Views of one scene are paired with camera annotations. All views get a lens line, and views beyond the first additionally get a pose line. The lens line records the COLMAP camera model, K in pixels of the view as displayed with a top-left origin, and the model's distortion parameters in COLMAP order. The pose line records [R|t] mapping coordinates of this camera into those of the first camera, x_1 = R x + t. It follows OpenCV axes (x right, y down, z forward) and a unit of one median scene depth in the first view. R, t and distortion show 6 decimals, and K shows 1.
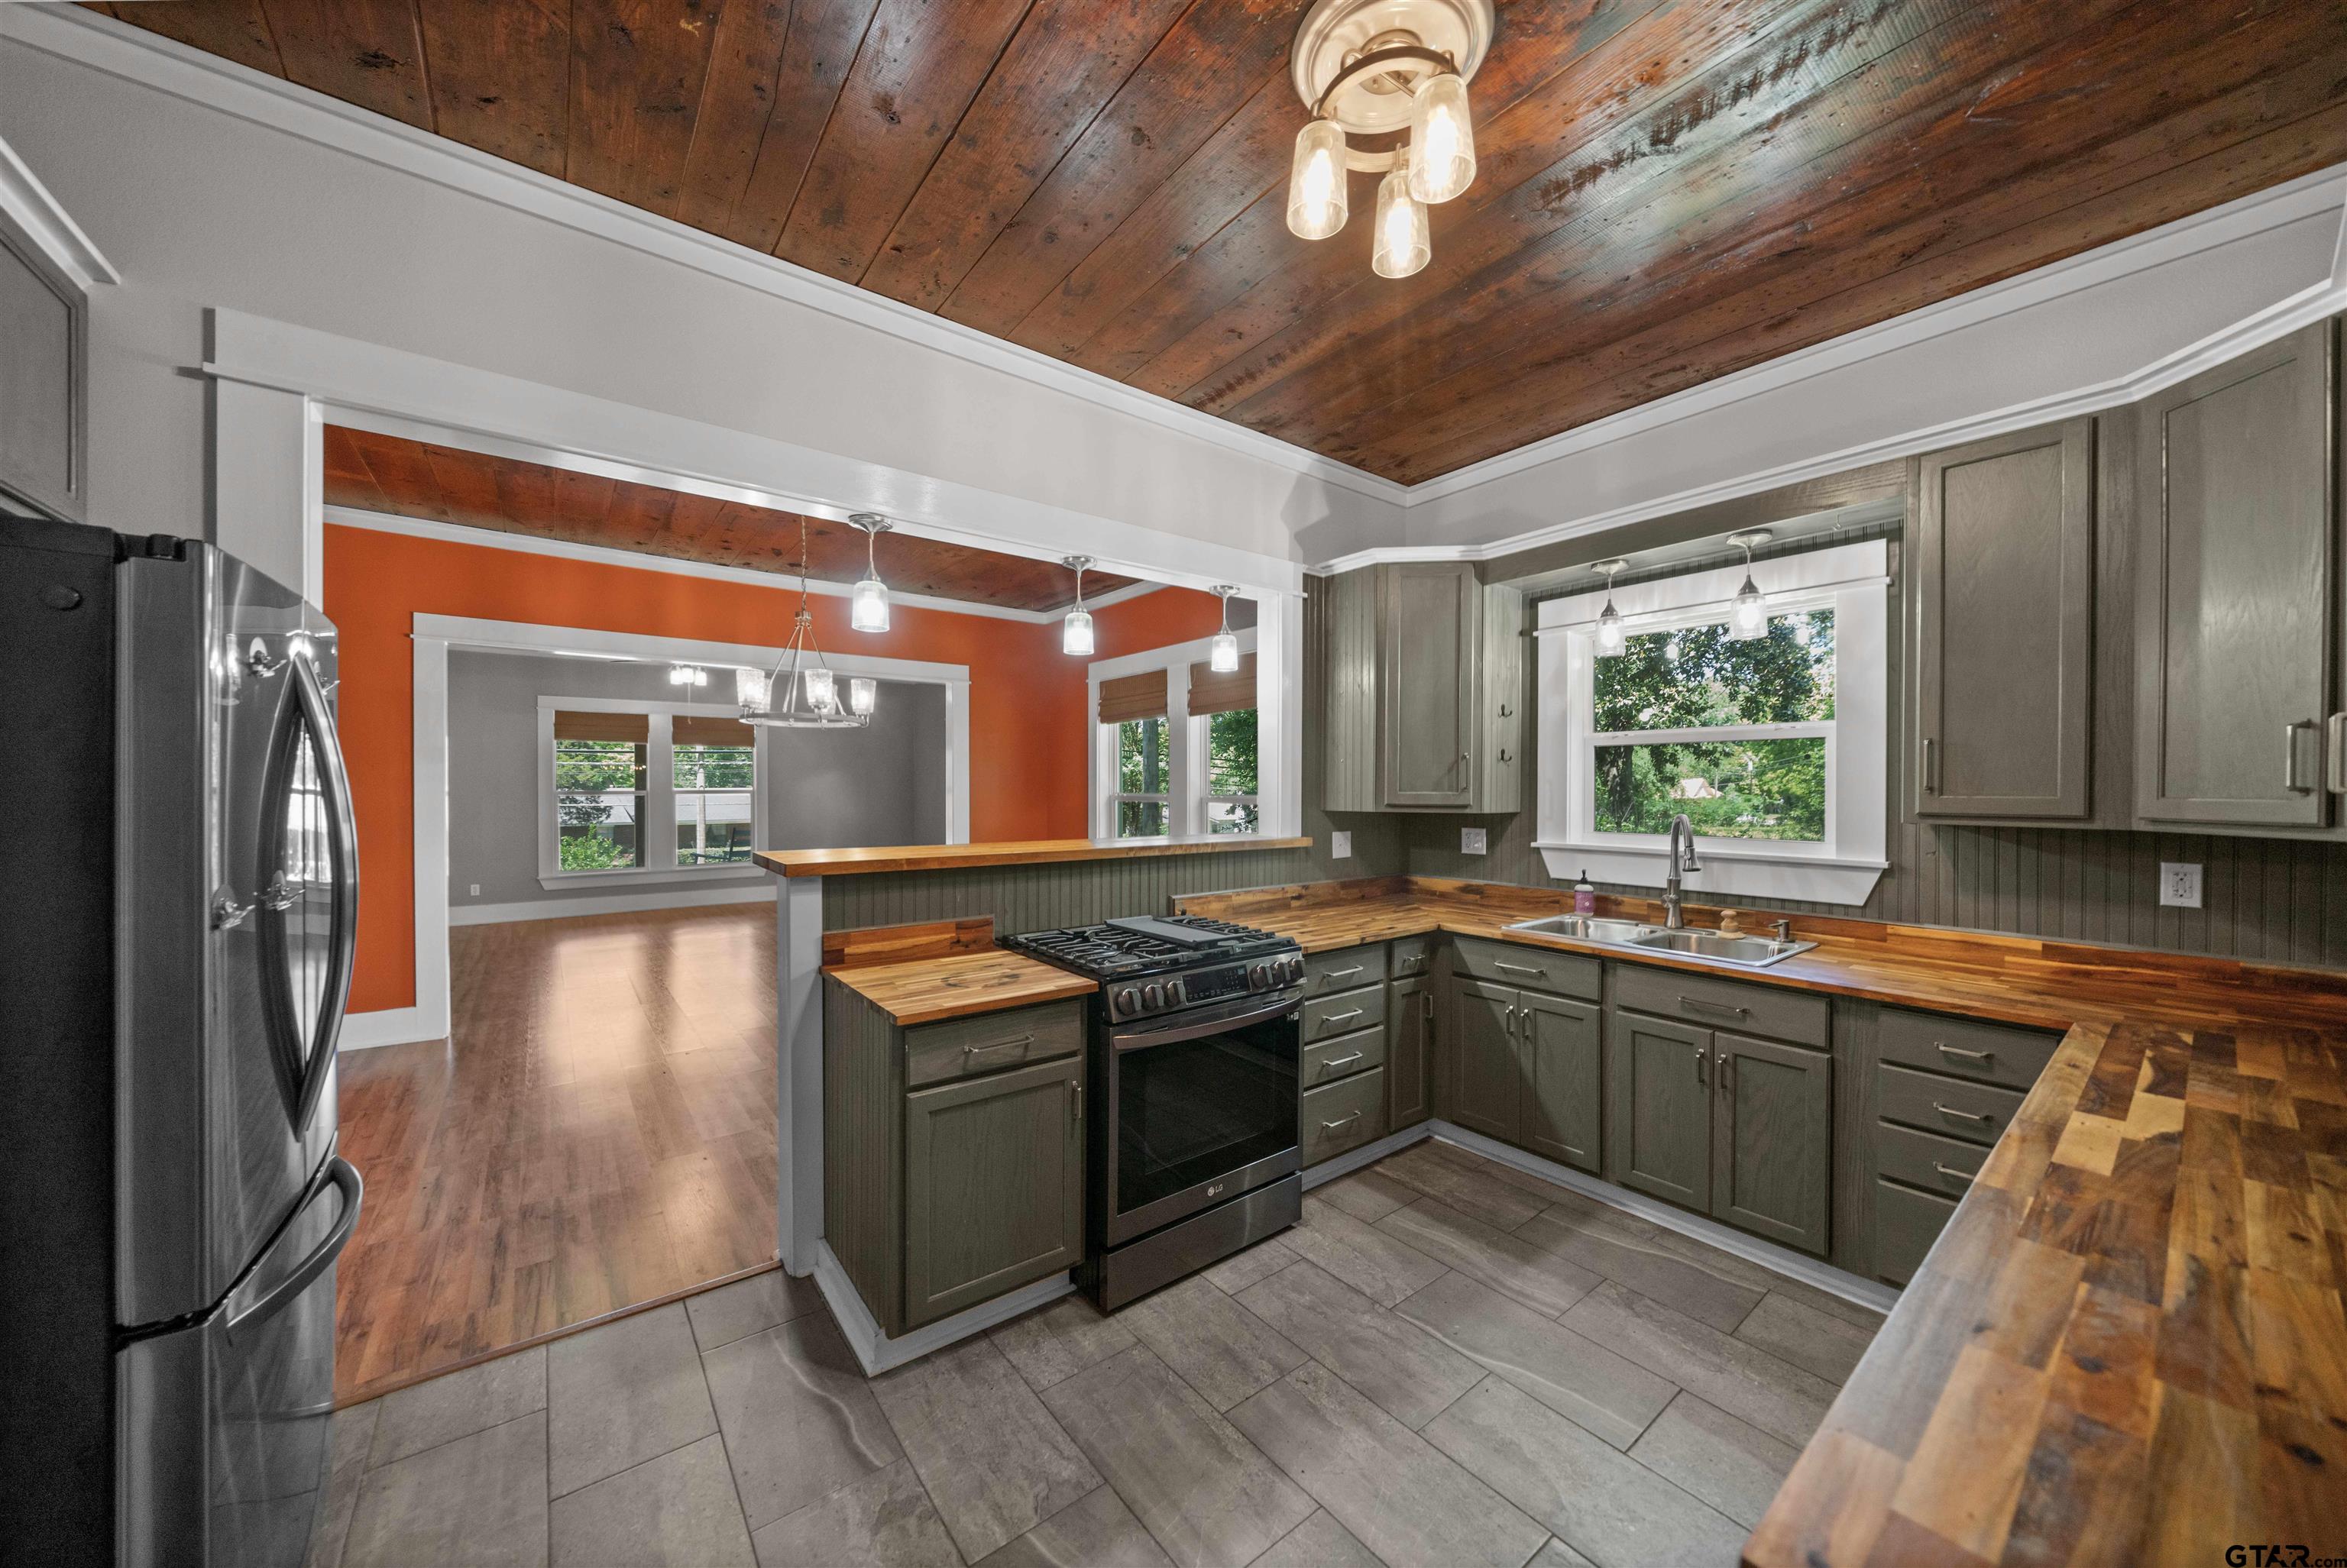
lens RADIAL K [[808.0, 0, 1171.9], [0, 808.0, 797.0], [0, 0, 1]] dist [0.000376, 0.000038]
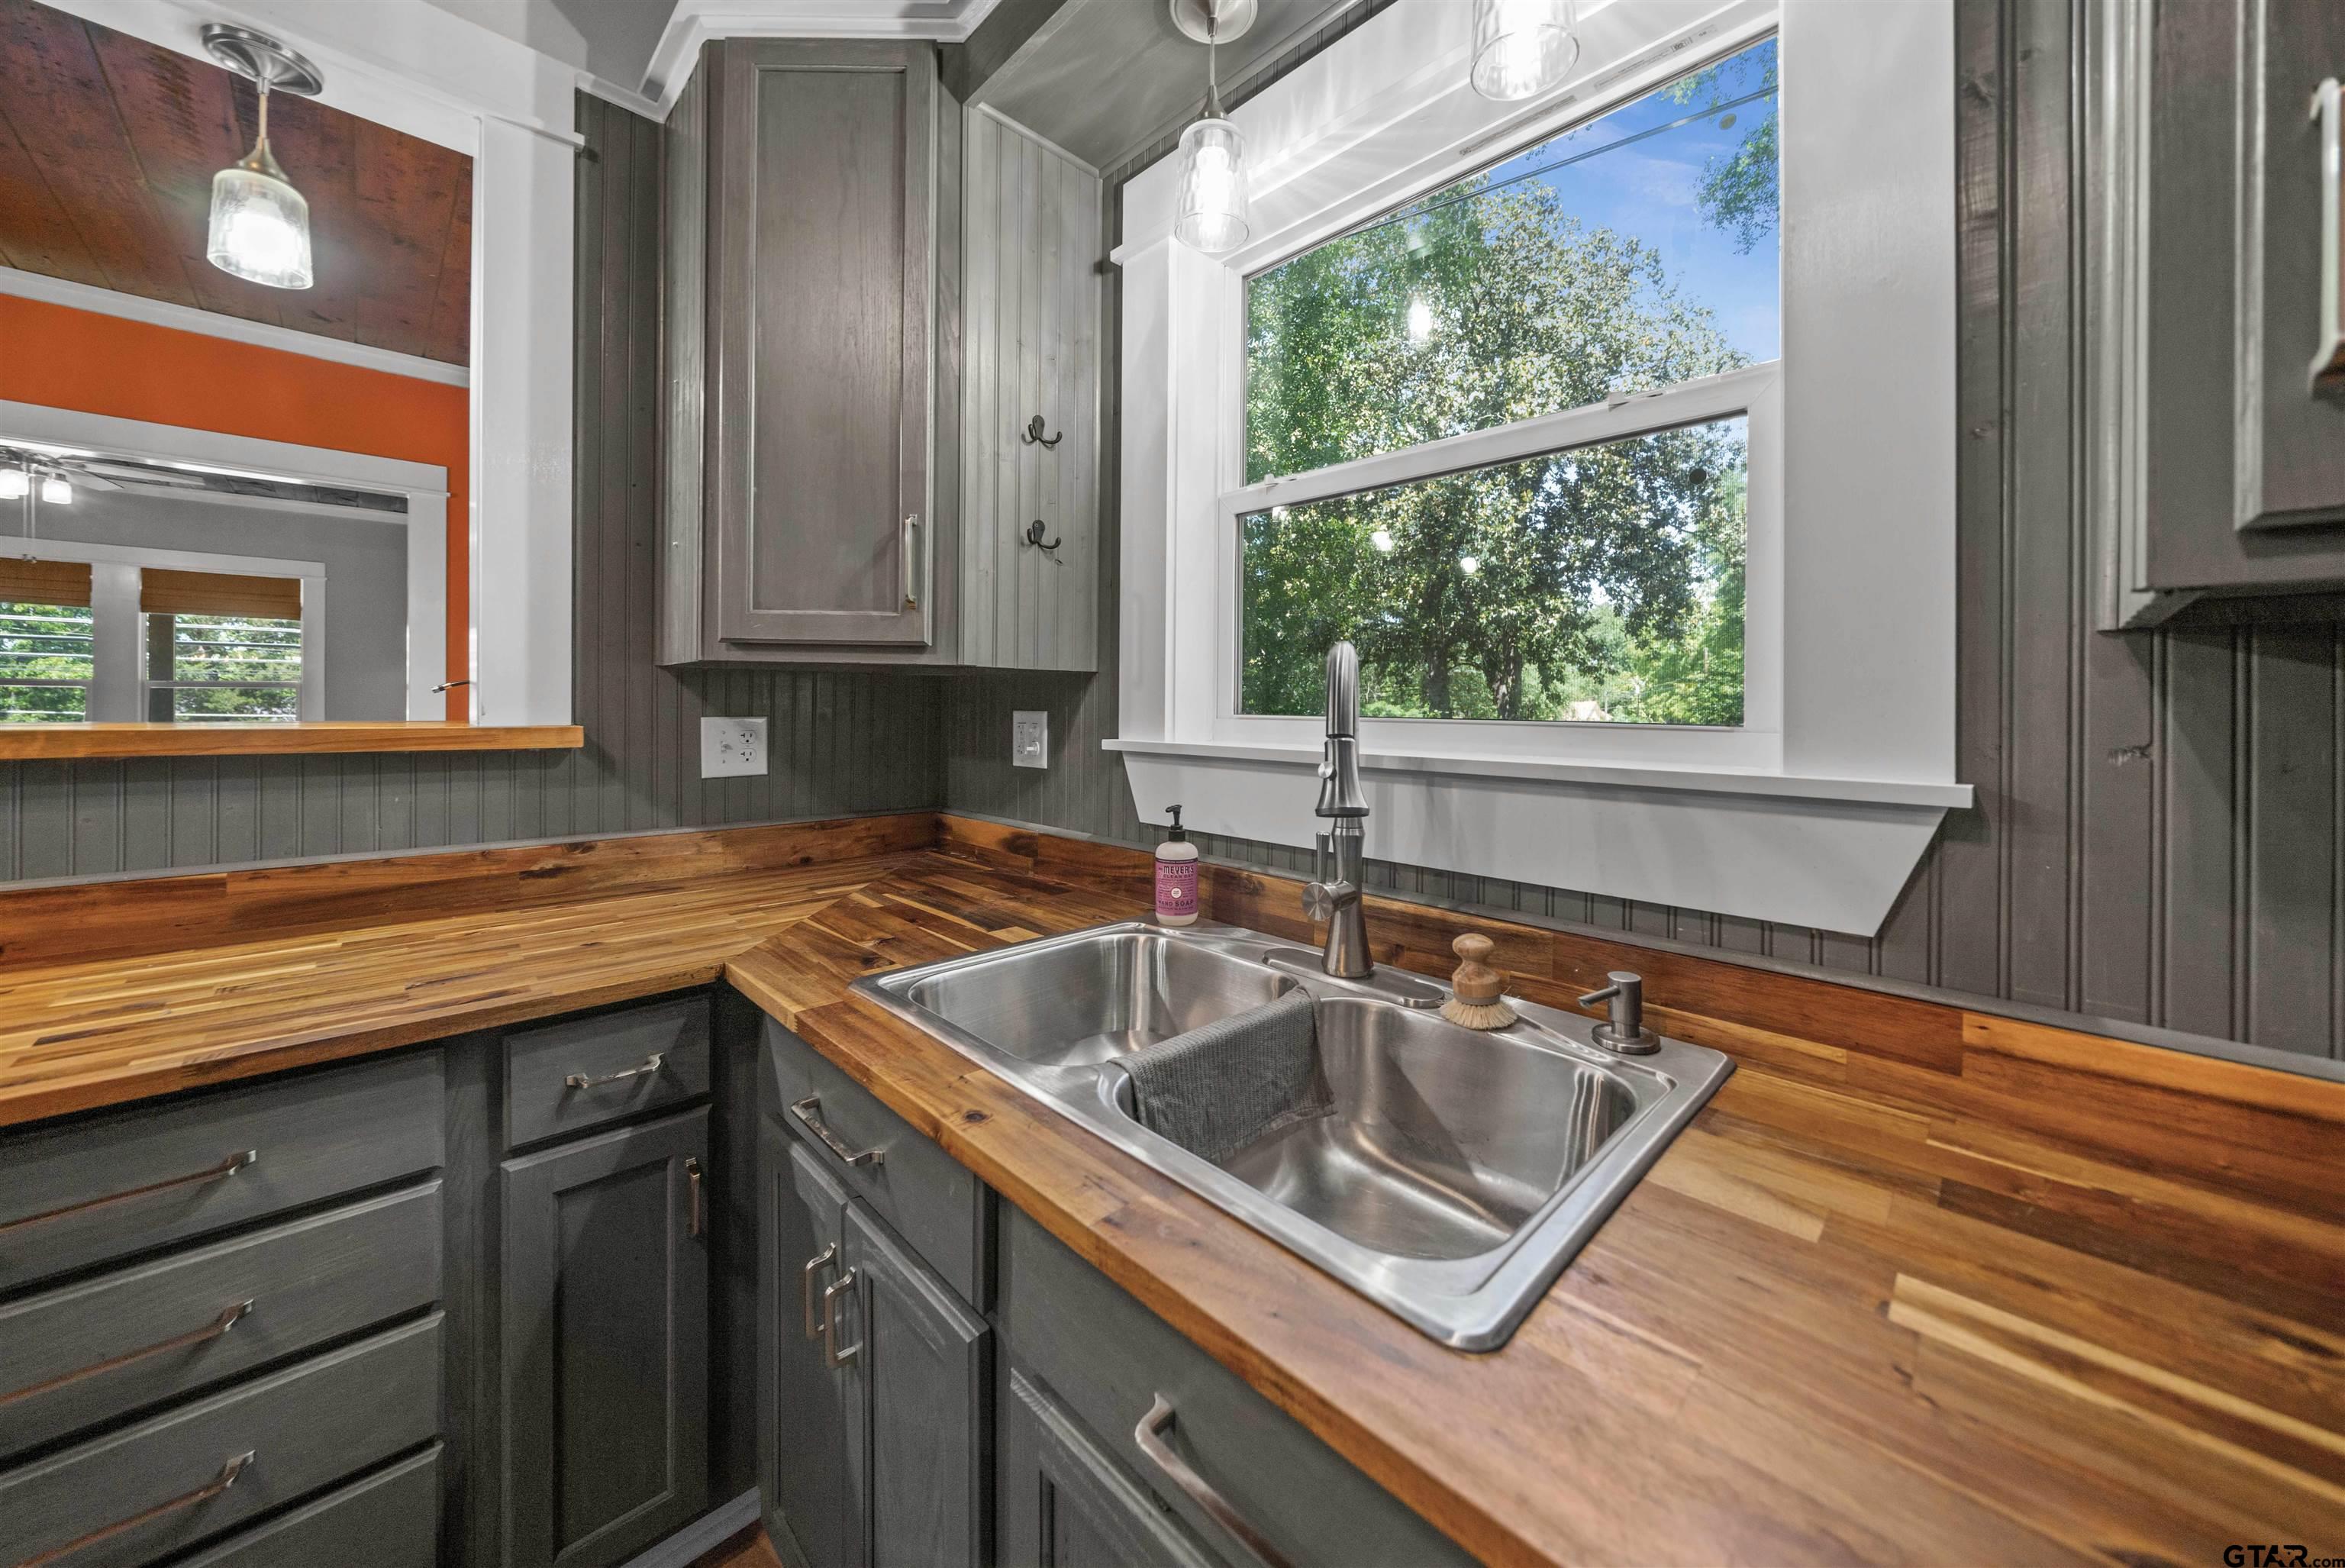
lens RADIAL K [[860.7, 0, 1172.8], [0, 860.7, 708.8], [0, 0, 1]] dist [-0.002041, -0.000249]
pose [[0.991972, 0.009588, 0.126092, 0.508067], [-0.008642, 0.999930, -0.008050, 0.051872], [-0.126161, 0.006896, 0.991986, 0.650935]]
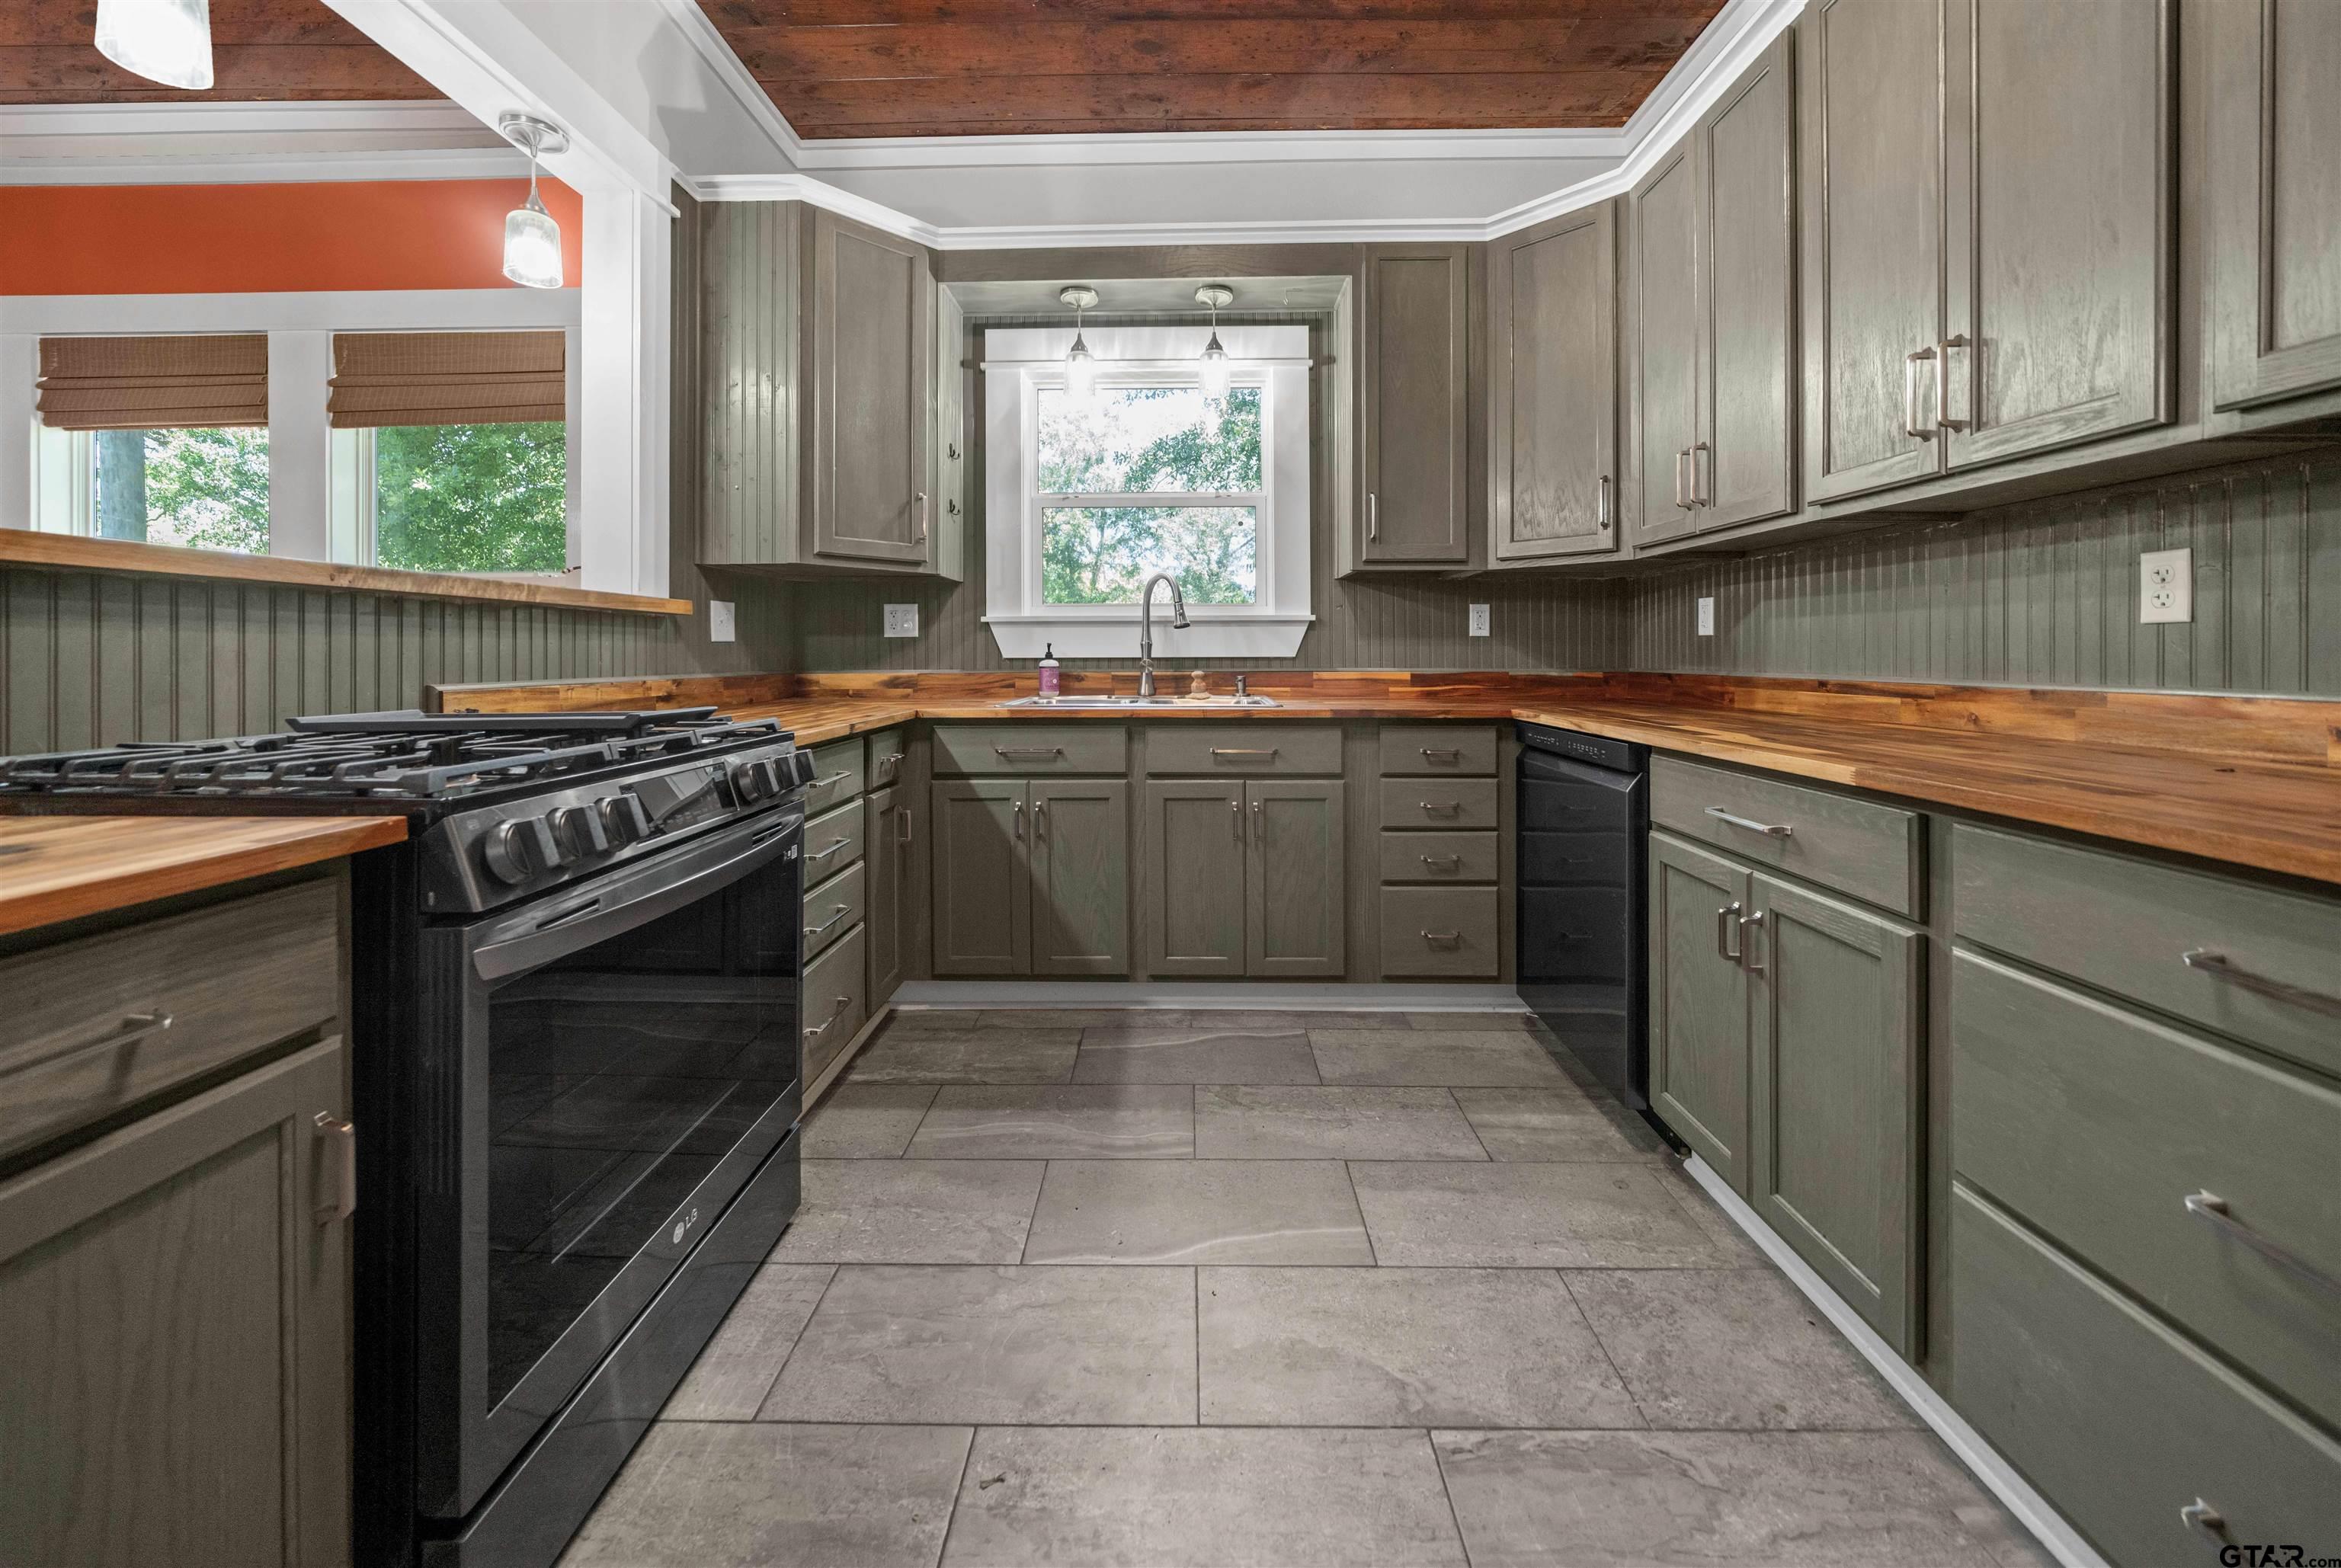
lens RADIAL K [[850.7, 0, 1175.6], [0, 850.7, 653.4], [0, 0, 1]] dist [-0.000168, -0.000052]
pose [[0.626839, -0.002547, 0.779144, -0.129774], [0.008828, 0.999954, -0.003834, 0.118548], [-0.779099, 0.009281, 0.626833, 0.360752]]
